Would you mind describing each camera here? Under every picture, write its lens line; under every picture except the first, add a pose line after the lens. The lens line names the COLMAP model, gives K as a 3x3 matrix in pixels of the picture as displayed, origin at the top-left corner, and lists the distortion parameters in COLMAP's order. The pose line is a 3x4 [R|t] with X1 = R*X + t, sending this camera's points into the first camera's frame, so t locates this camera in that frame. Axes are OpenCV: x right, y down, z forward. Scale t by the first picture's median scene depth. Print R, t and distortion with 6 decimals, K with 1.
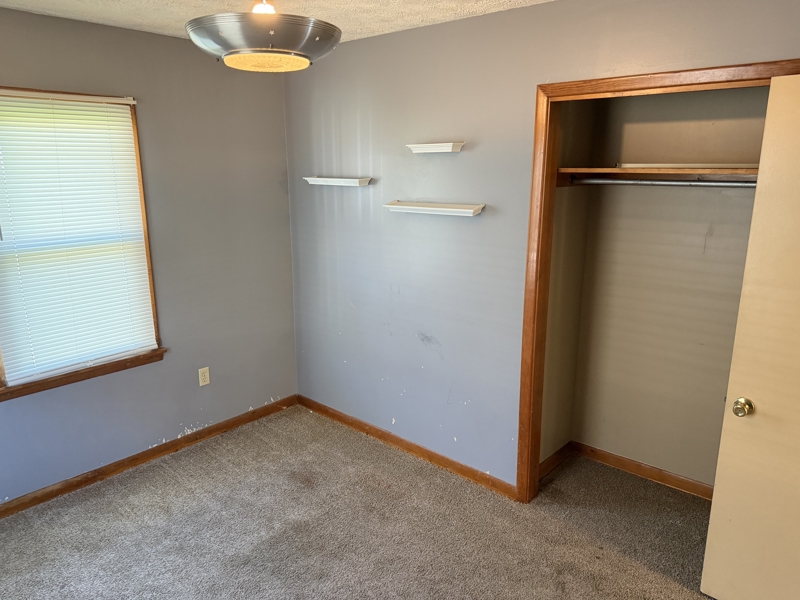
lens RADIAL K [[566.0, 0, 398.8], [0, 566.0, 298.9], [0, 0, 1]] dist [0.033530, -0.042181]
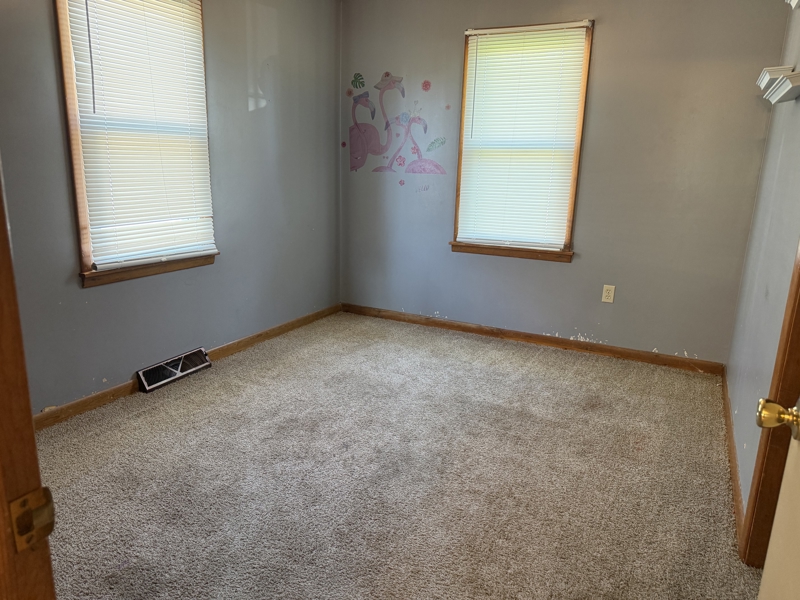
lens RADIAL K [[566.0, 0, 398.0], [0, 566.0, 302.7], [0, 0, 1]] dist [0.033530, -0.042181]
pose [[0.254899, 0.247128, -0.934855, 0.595909], [-0.253818, 0.949990, 0.181922, 0.069656], [0.933061, 0.190911, 0.304877, 0.380986]]
